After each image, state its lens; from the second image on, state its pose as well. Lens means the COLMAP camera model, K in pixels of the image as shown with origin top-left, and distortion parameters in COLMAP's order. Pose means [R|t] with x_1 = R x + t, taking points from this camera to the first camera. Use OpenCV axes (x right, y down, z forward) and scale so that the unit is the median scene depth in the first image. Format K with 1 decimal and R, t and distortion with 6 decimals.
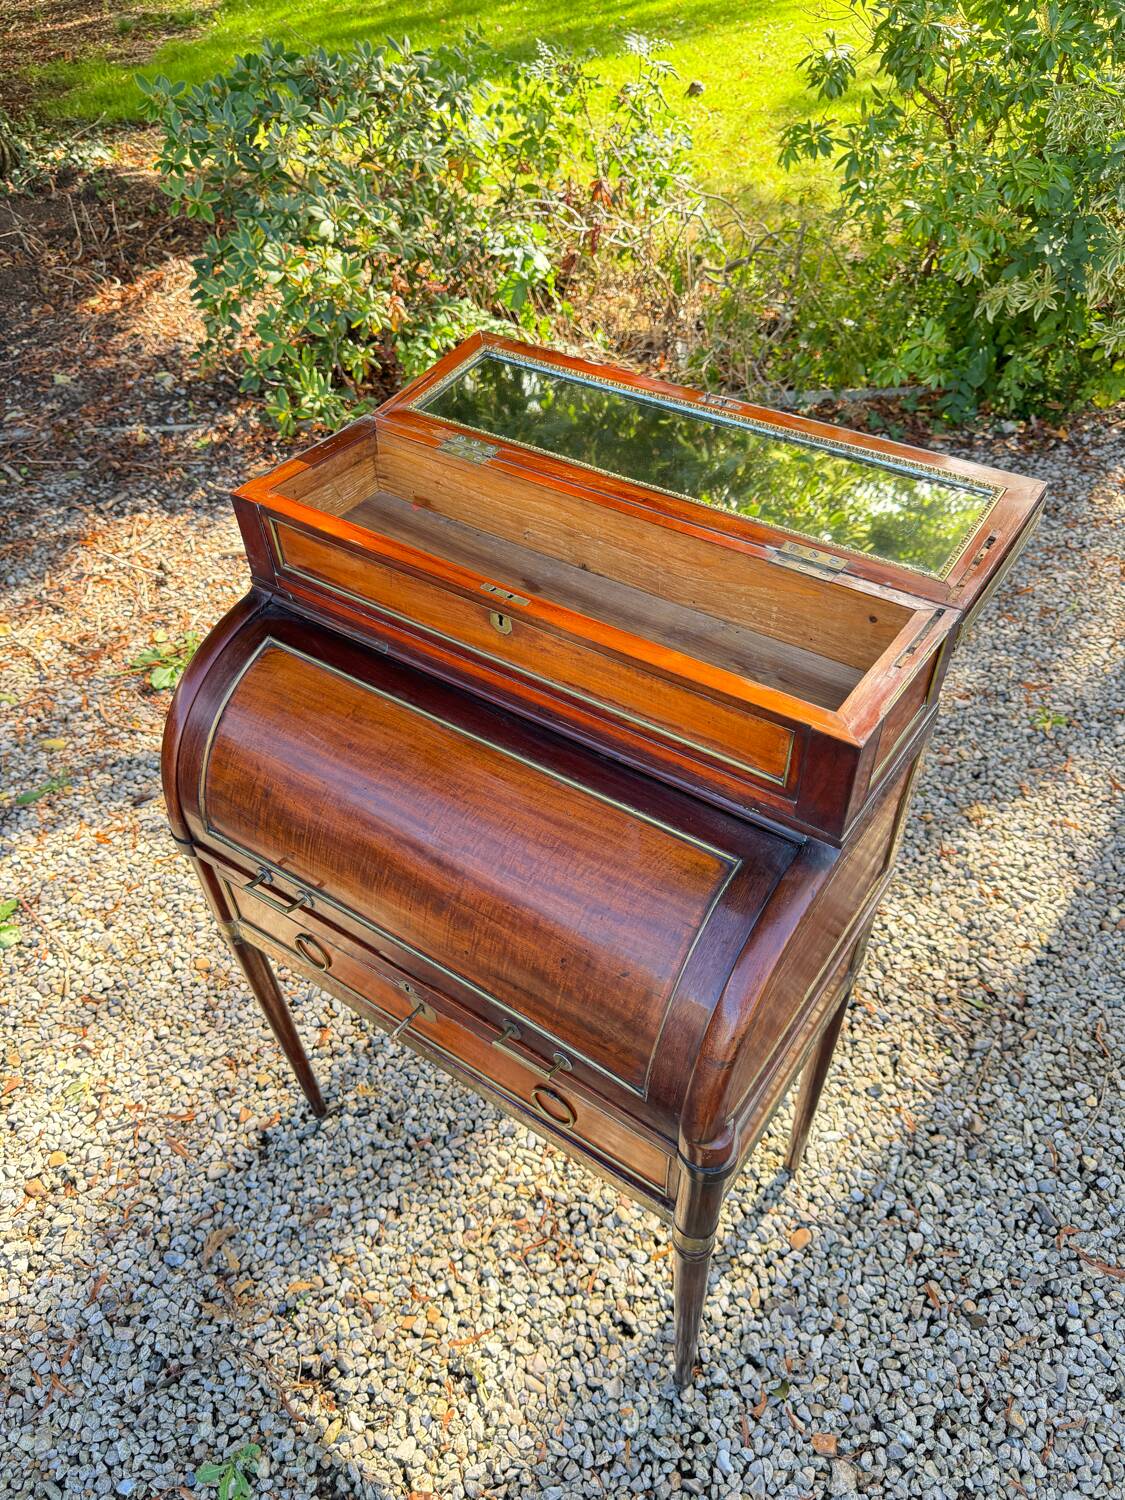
lens RADIAL K [[1070.0, 0, 559.5], [0, 1070.0, 747.3], [0, 0, 1]] dist [0.001585, -0.008951]
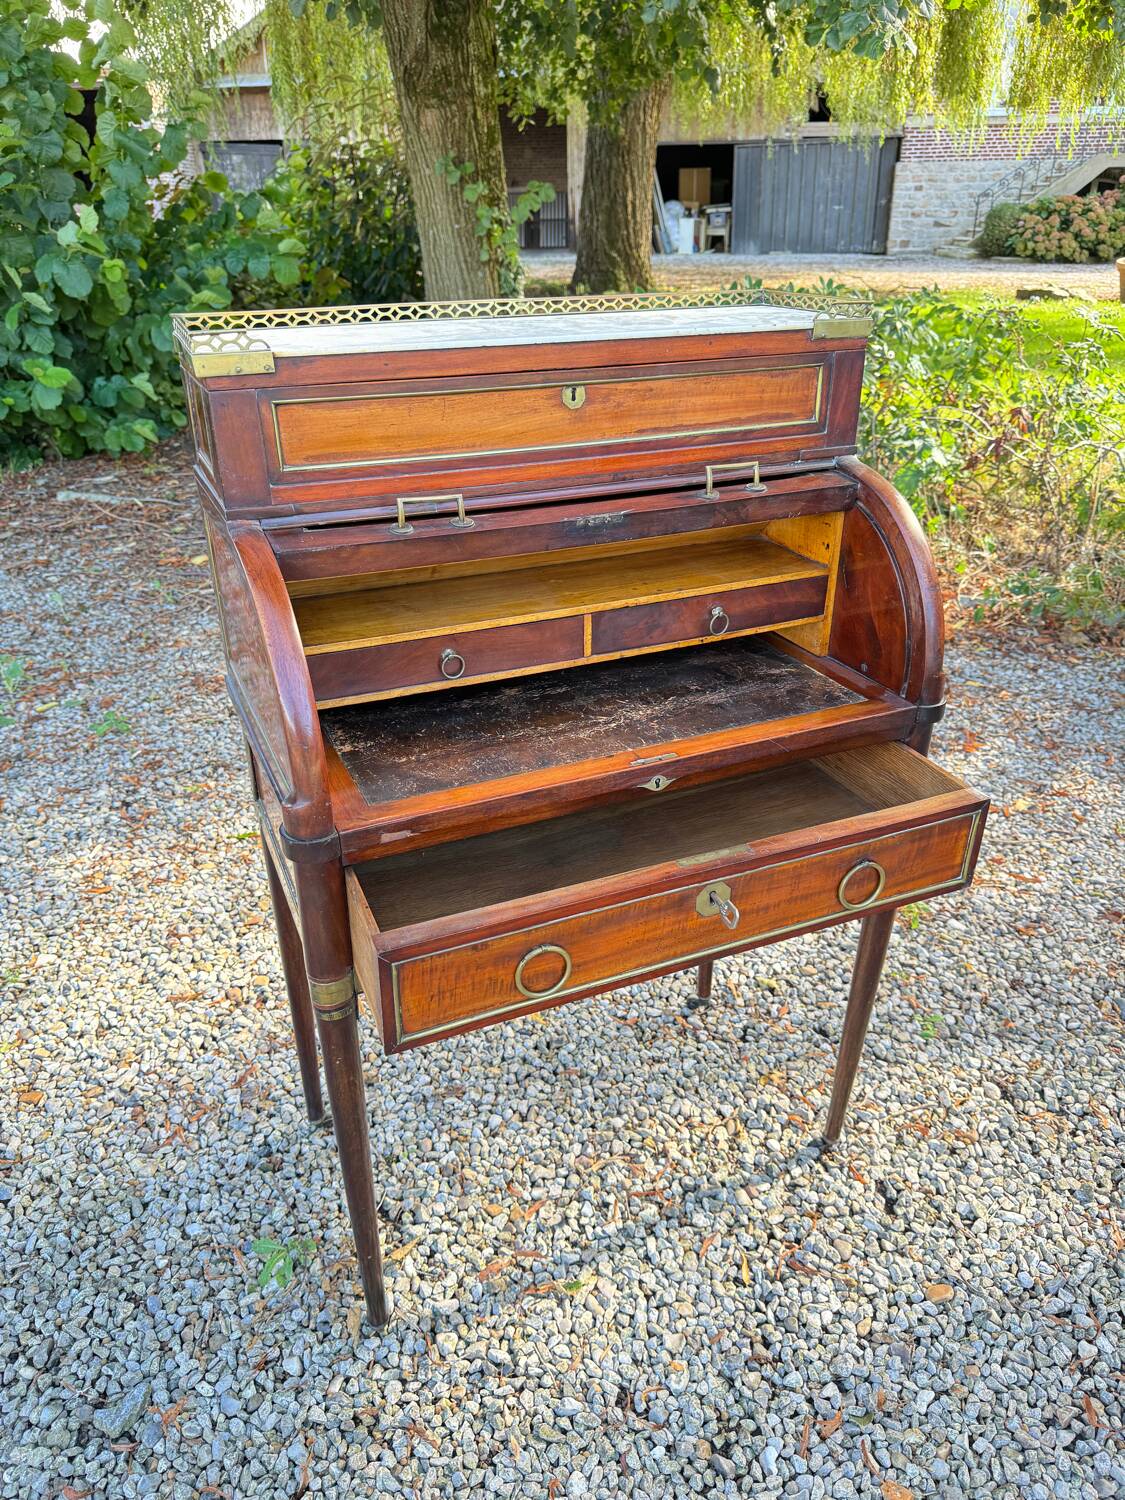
lens RADIAL K [[1070.9, 0, 565.1], [0, 1070.9, 751.7], [0, 0, 1]] dist [0.004712, -0.009688]
pose [[0.911315, 0.213364, -0.352110, 0.149979], [-0.300894, 0.928900, -0.215886, 0.308438], [0.281013, 0.302688, 0.910721, 0.016829]]
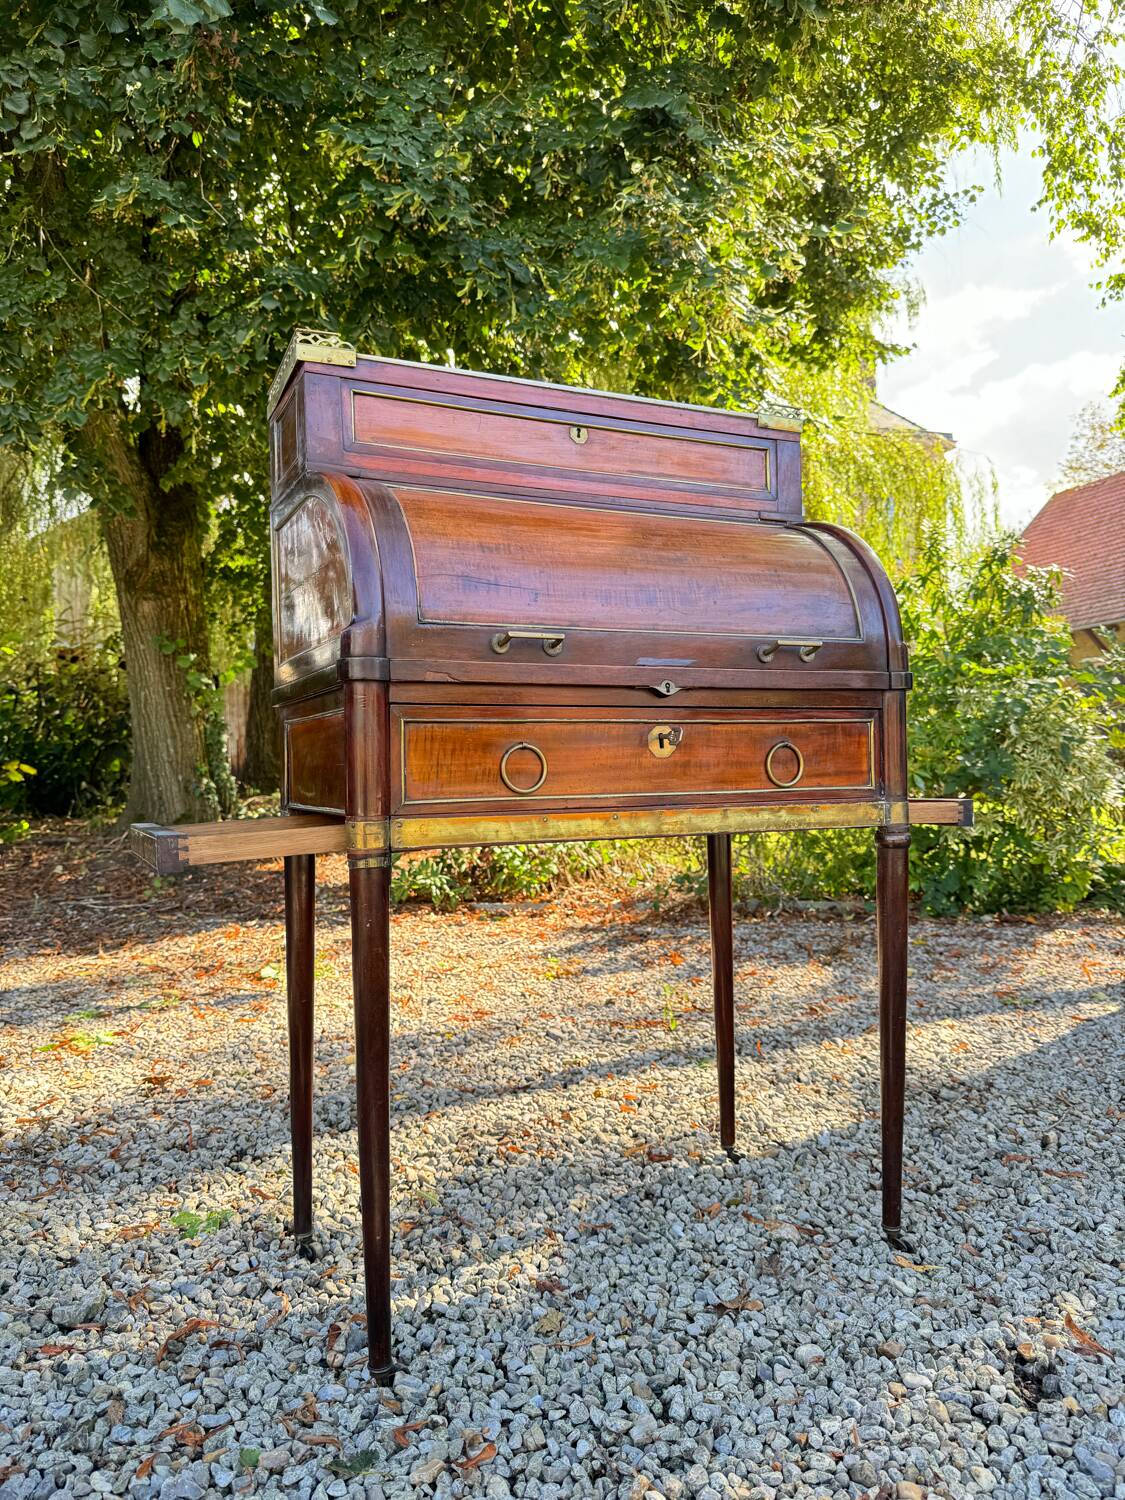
lens RADIAL K [[1059.3, 0, 562.4], [0, 1059.3, 760.2], [0, 0, 1]] dist [0.013013, -0.026111]
pose [[0.995351, 0.018144, -0.094587, 0.106740], [-0.078523, 0.721535, -0.687910, 0.844296], [0.055767, 0.692140, 0.719606, -0.031122]]
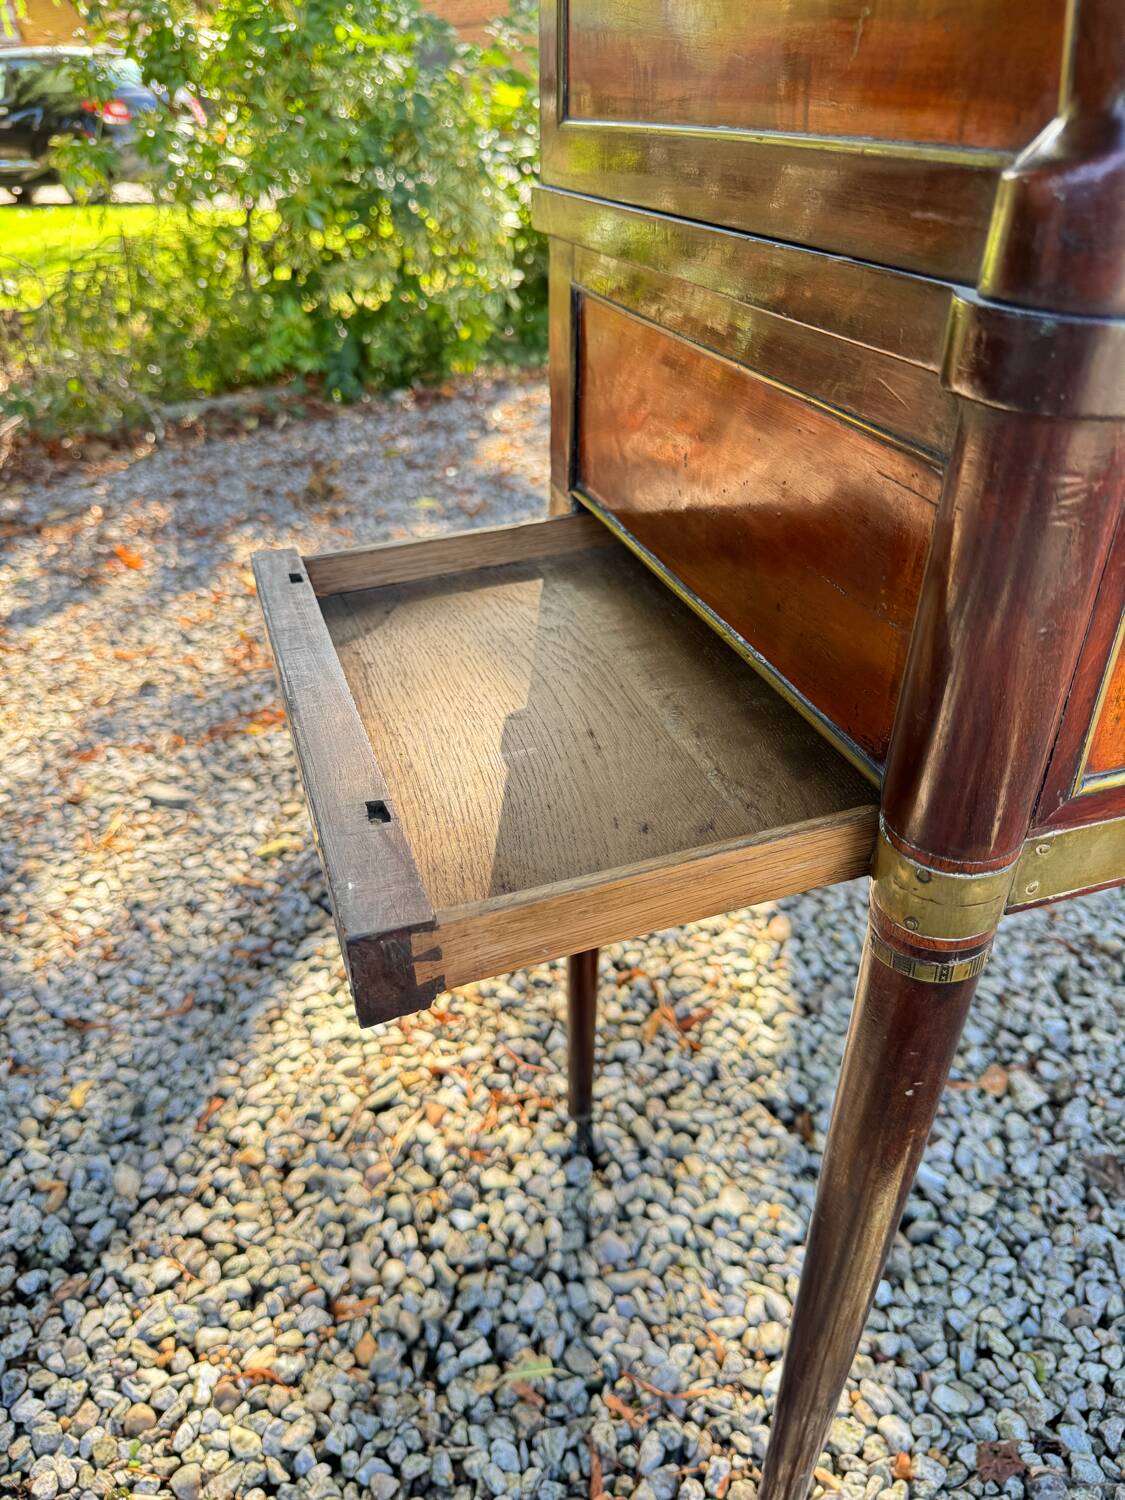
lens RADIAL K [[1070.0, 0, 559.5], [0, 1070.0, 747.3], [0, 0, 1]] dist [0.001585, -0.008951]
pose [[0.773878, -0.288575, 0.563771, -0.239381], [0.427688, 0.894655, -0.129136, 0.347917], [-0.467115, 0.341054, 0.815773, 0.405659]]
